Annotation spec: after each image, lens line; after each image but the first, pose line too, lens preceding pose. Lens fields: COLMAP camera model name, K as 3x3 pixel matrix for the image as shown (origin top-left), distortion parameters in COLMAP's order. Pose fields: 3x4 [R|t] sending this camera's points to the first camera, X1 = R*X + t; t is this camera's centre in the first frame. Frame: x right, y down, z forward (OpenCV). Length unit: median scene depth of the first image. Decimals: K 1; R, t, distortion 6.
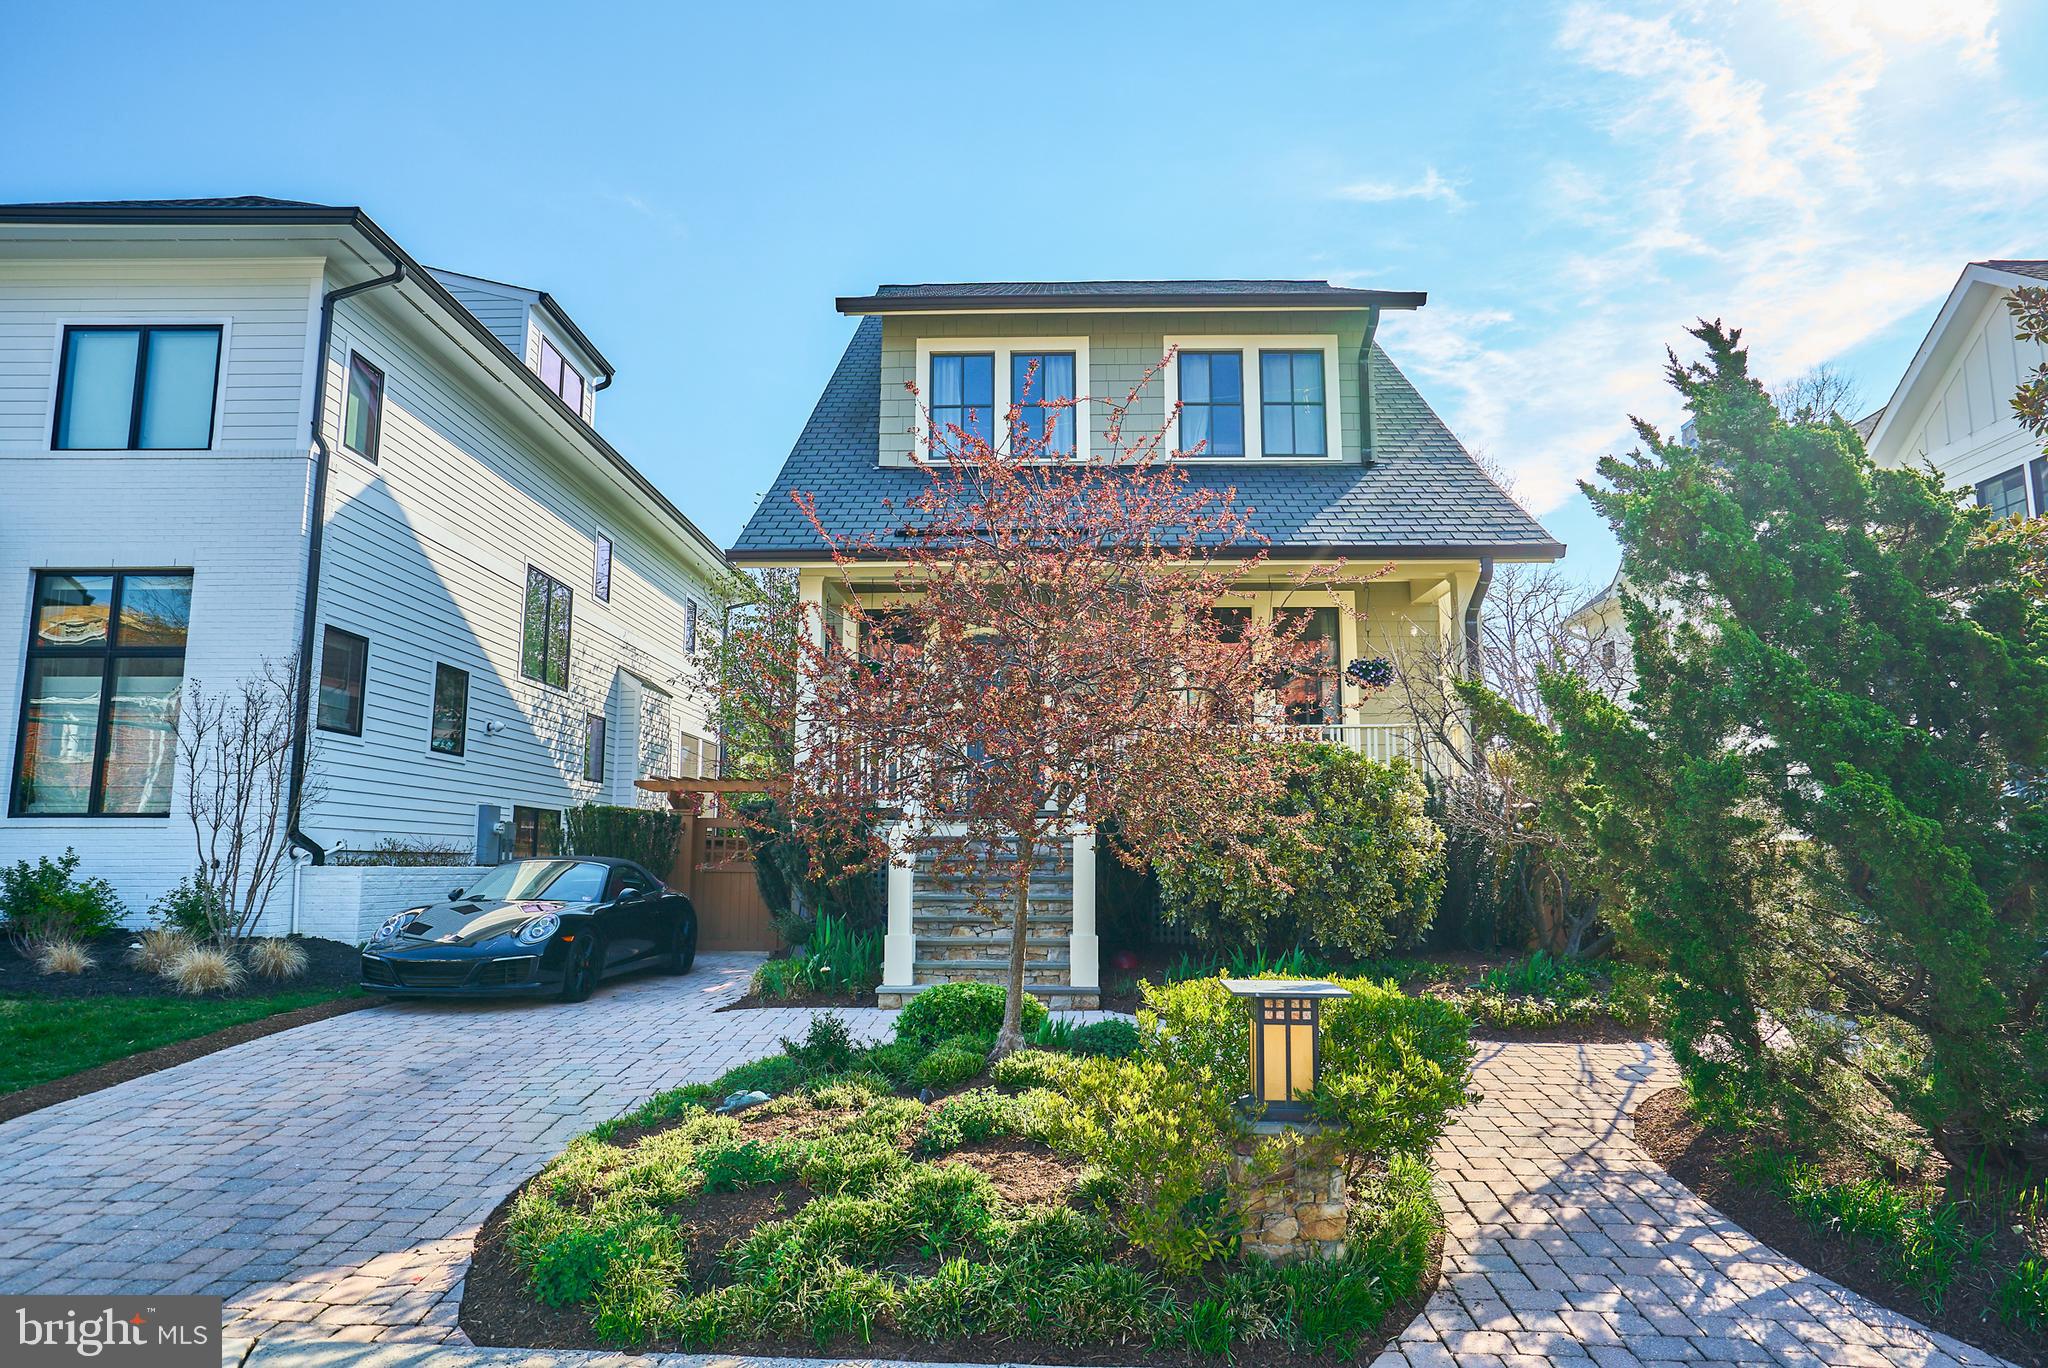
lens RADIAL K [[1196.5, 0, 1032.7], [0, 1196.5, 665.3], [0, 0, 1]] dist [-0.031178, 0.024971]
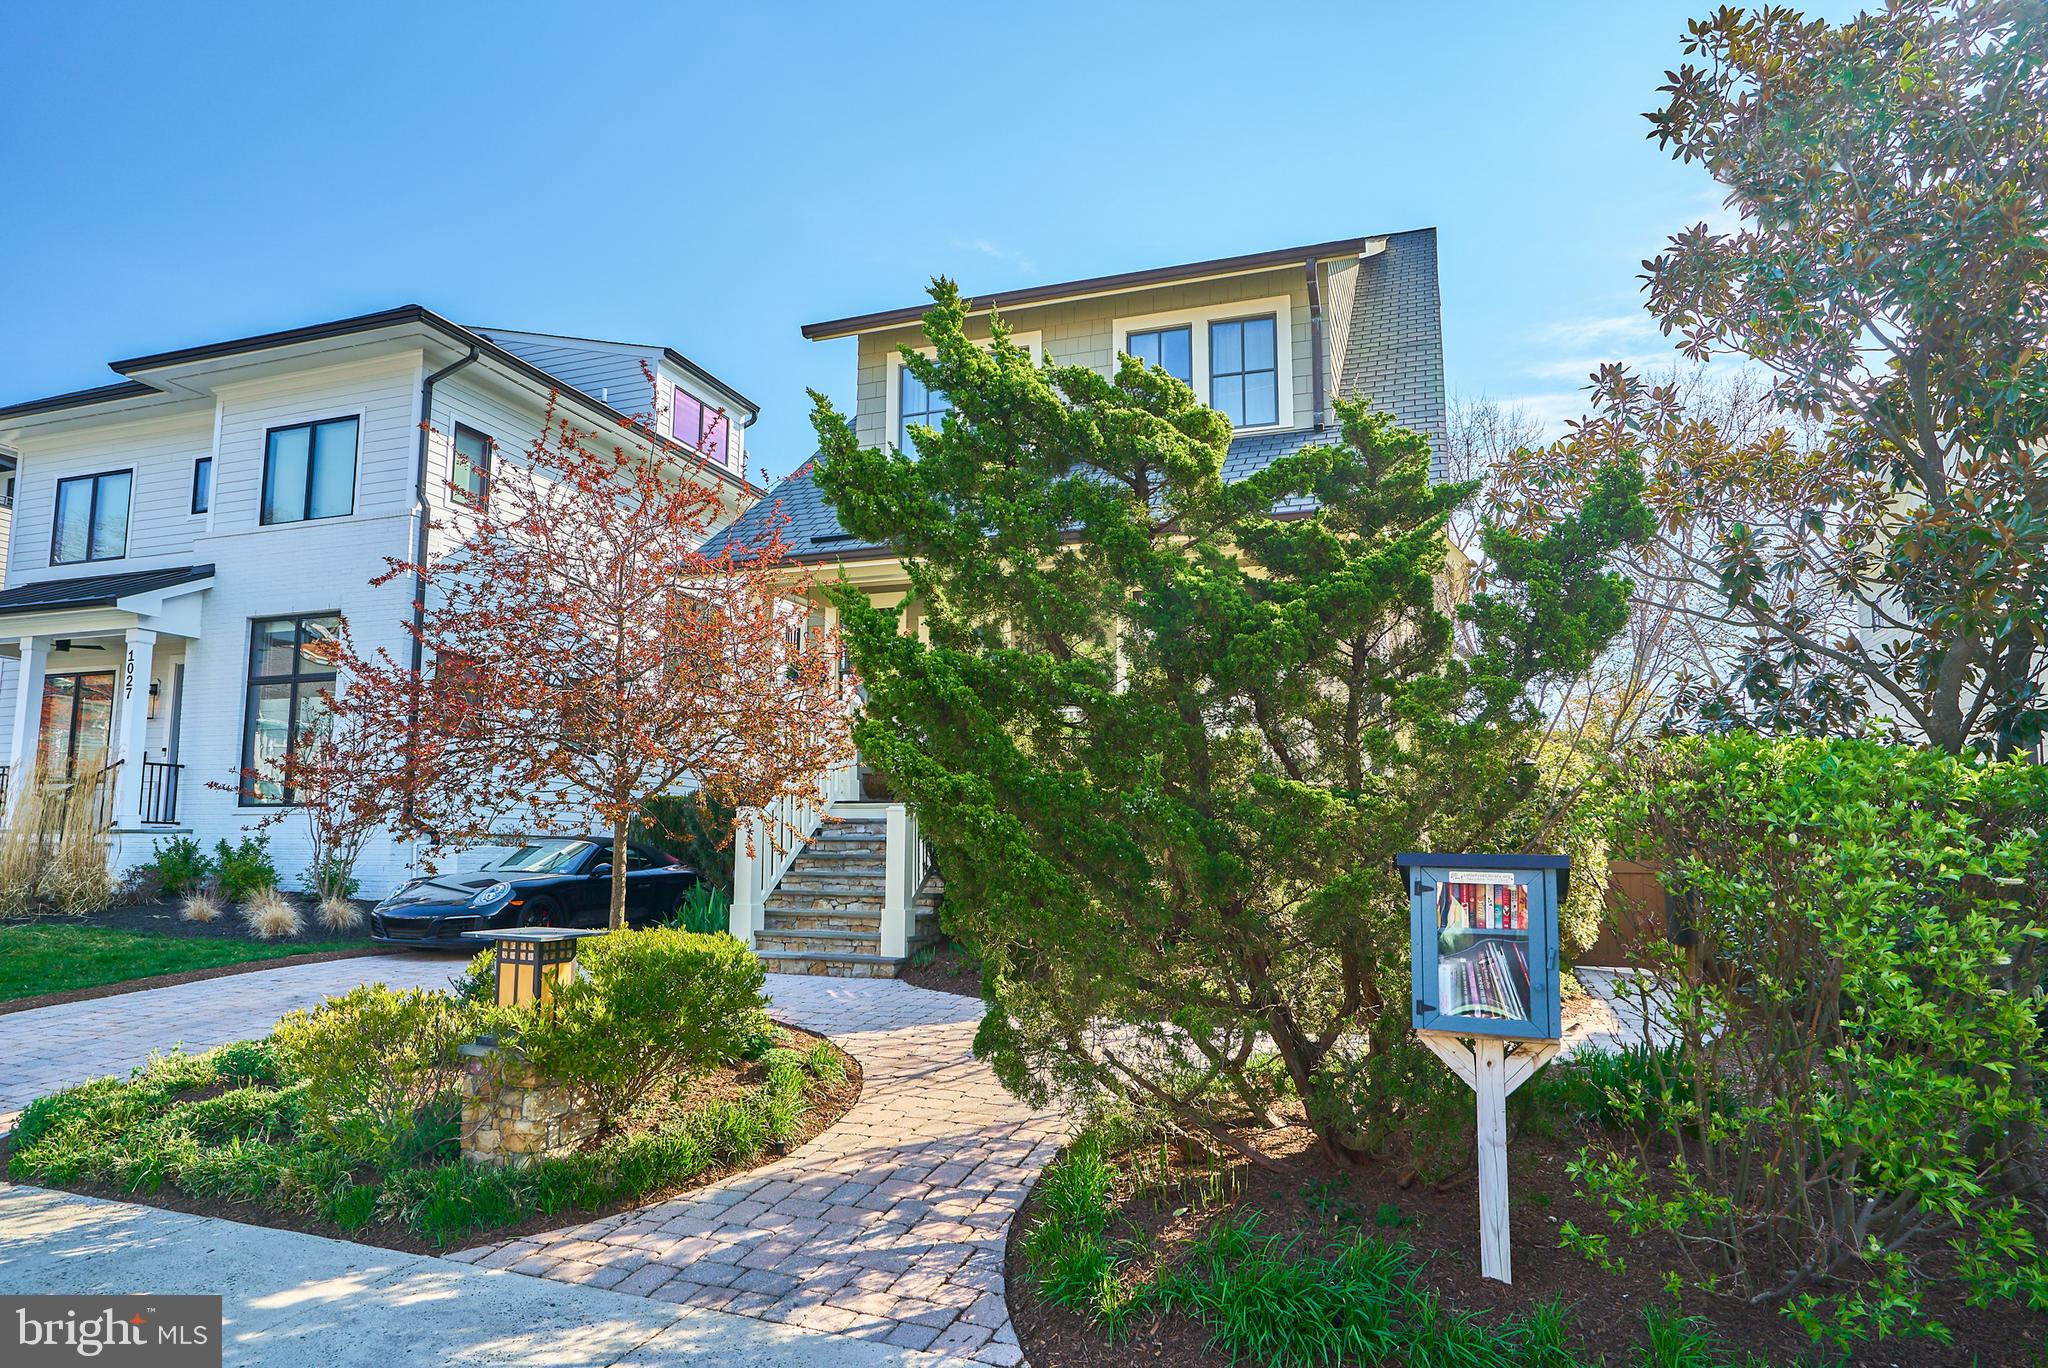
lens RADIAL K [[1196.5, 0, 1048.9], [0, 1196.5, 690.9], [0, 0, 1]] dist [-0.031178, 0.024971]
pose [[0.948879, -0.036255, -0.313551, 0.391765], [0.043551, 0.998918, 0.016295, 0.016177], [0.312621, -0.029117, 0.949431, 0.032121]]
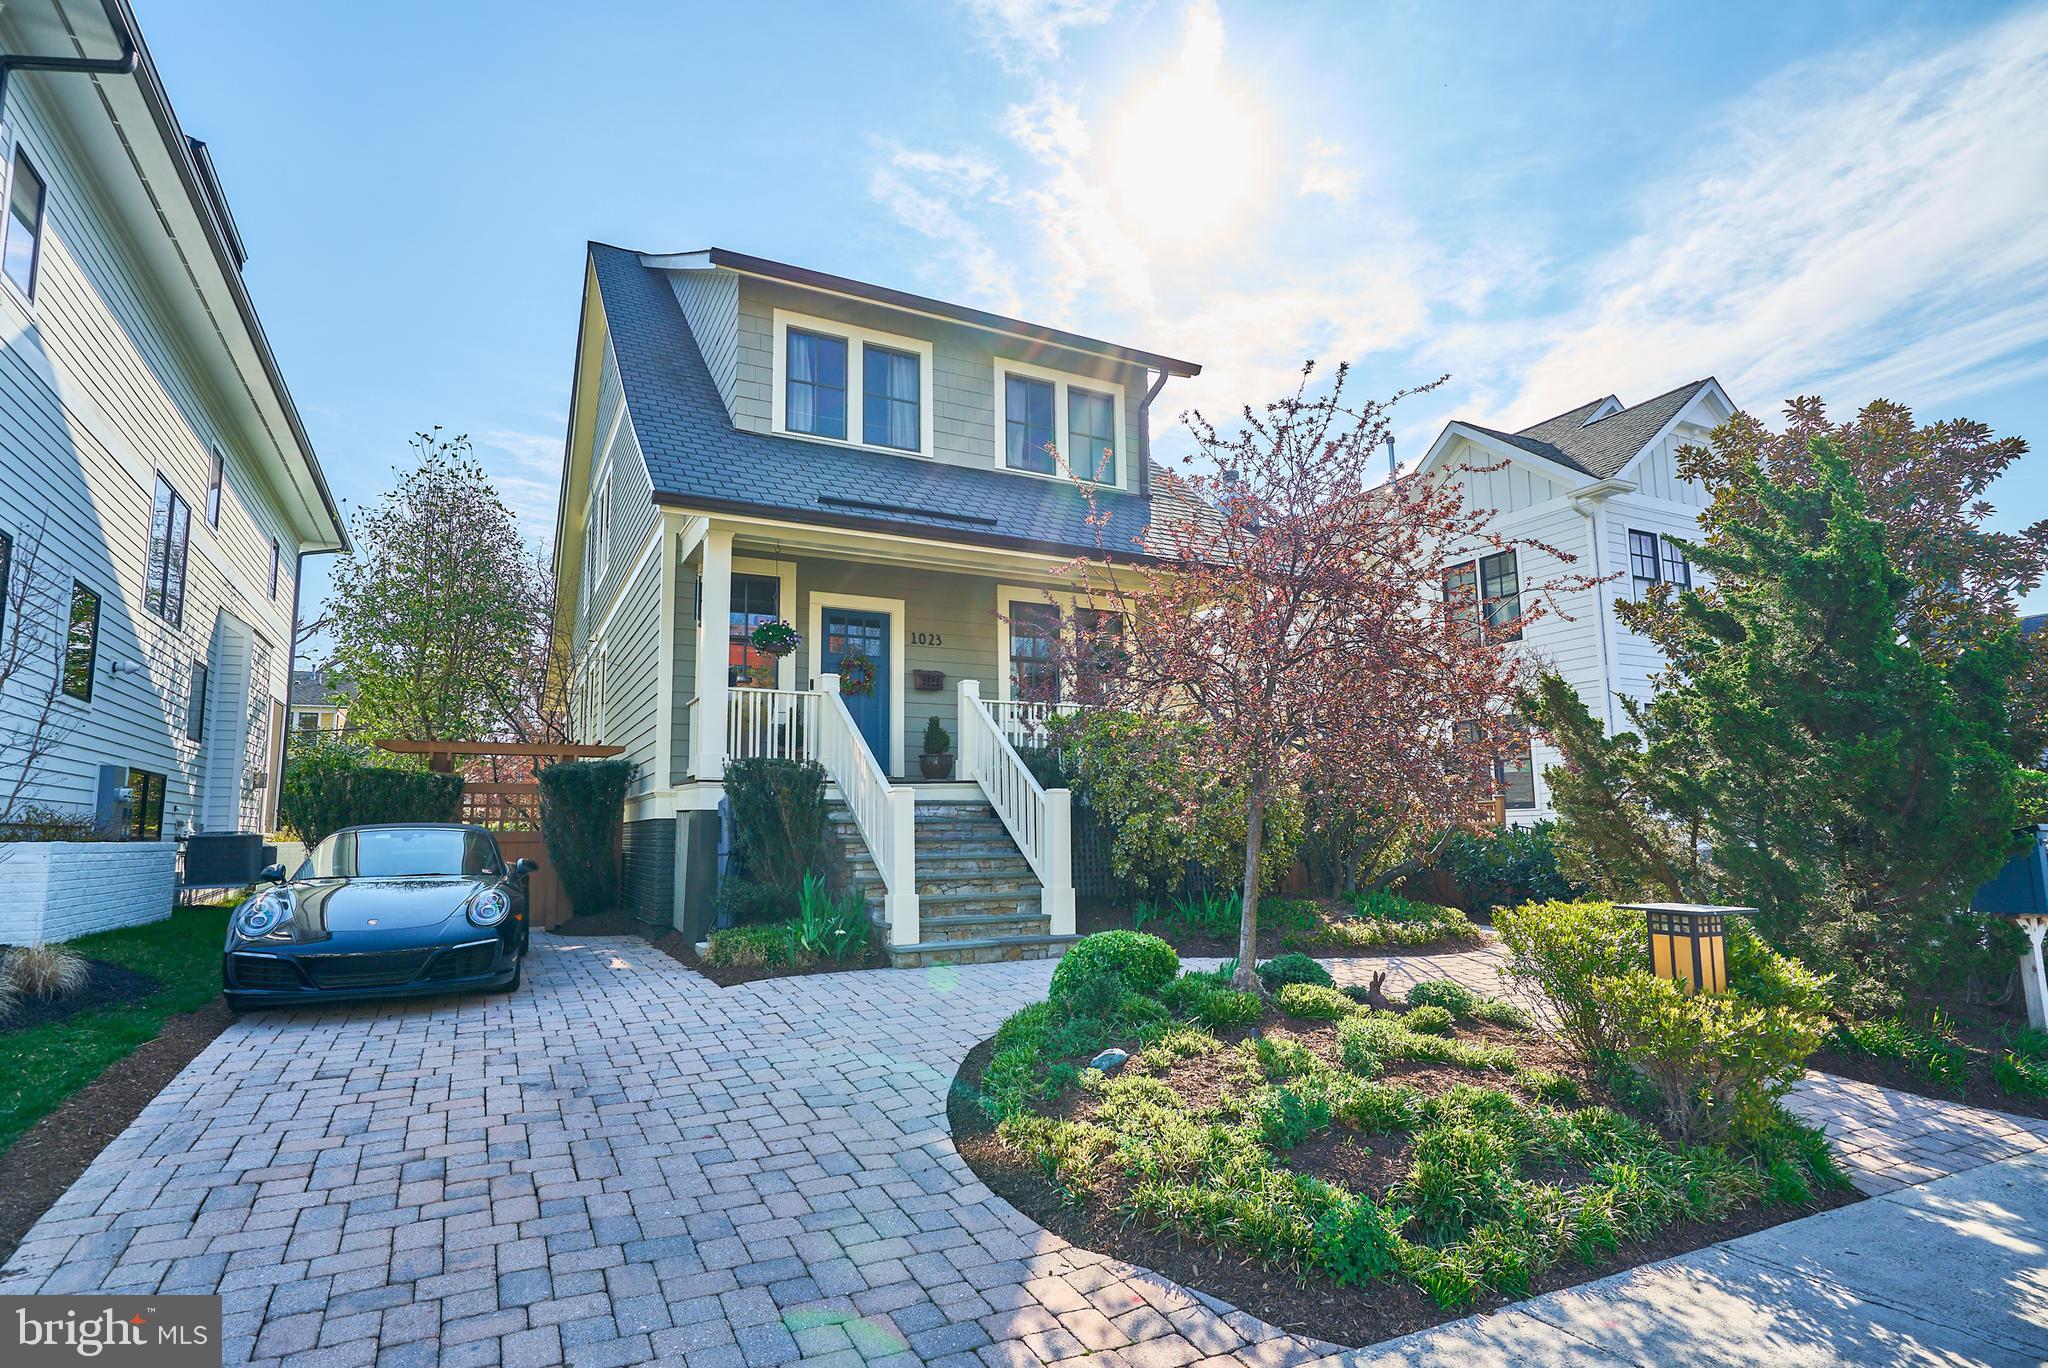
lens RADIAL K [[1034.5, 0, 1015.9], [0, 1034.5, 671.4], [0, 0, 1]] dist [0.016506, -0.005871]
pose [[0.877162, 0.060909, 0.476316, -0.348568], [-0.065155, 0.997846, -0.007614, 0.027489], [-0.475754, -0.024356, 0.879241, 0.139498]]
